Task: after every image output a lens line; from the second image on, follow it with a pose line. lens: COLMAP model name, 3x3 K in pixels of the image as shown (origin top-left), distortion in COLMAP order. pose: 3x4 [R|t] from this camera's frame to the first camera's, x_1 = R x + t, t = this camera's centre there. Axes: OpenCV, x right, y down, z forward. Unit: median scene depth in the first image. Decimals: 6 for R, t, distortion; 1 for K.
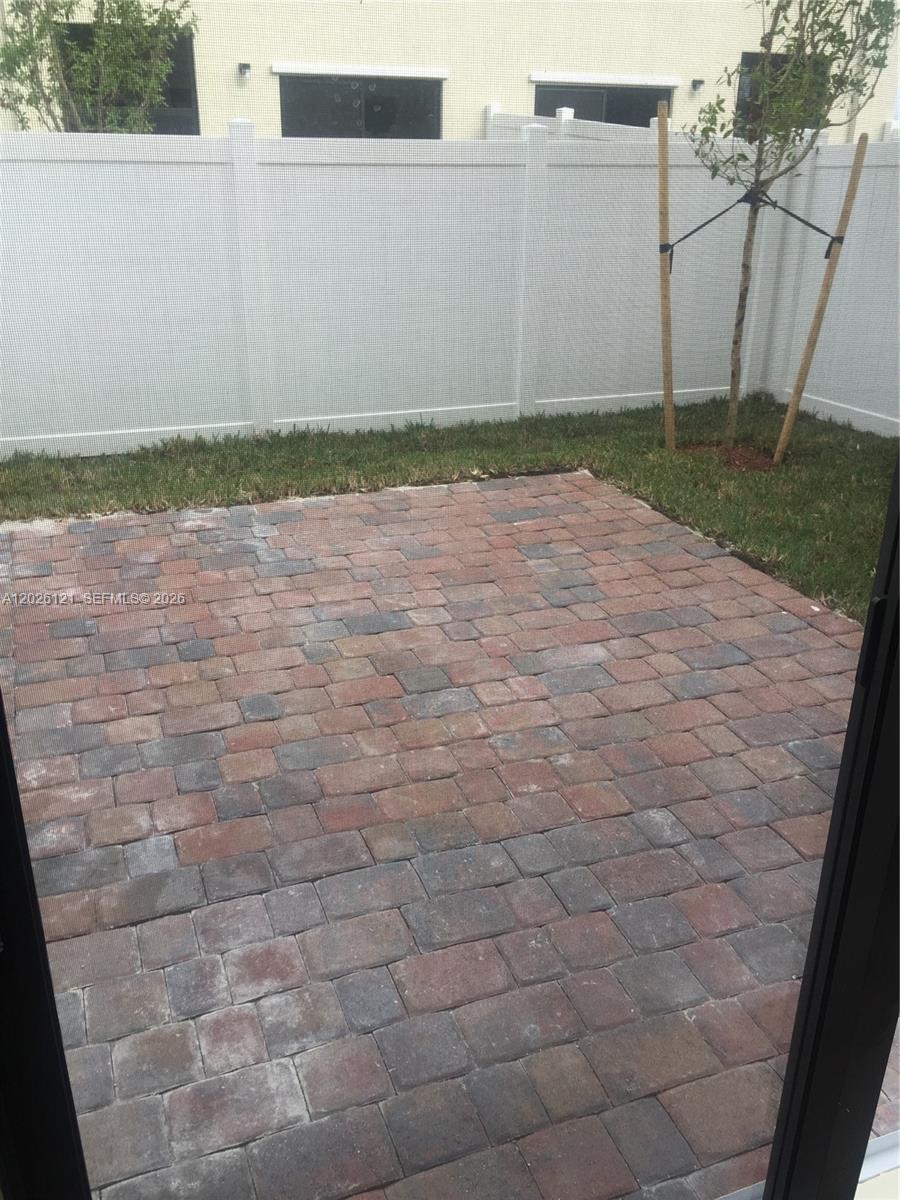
lens RADIAL K [[1035.4, 0, 449.6], [0, 1035.4, 598.1], [0, 0, 1]] dist [0.068731, -0.090426]
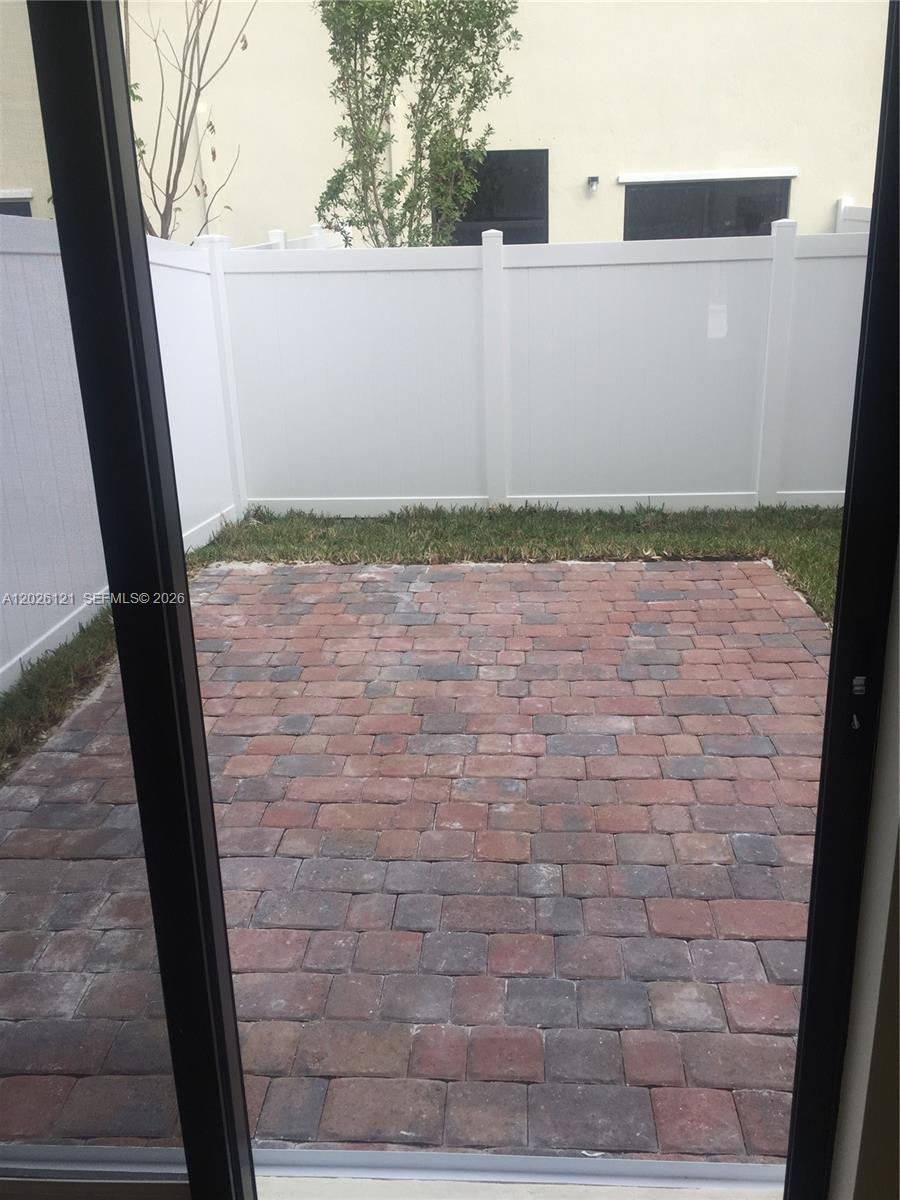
lens RADIAL K [[1035.4, 0, 453.5], [0, 1035.4, 600.1], [0, 0, 1]] dist [0.068731, -0.090426]
pose [[0.915438, 0.094023, -0.391321, 0.304311], [-0.126242, 0.990339, -0.057375, 0.008739], [0.382146, 0.101924, 0.918464, -0.008141]]
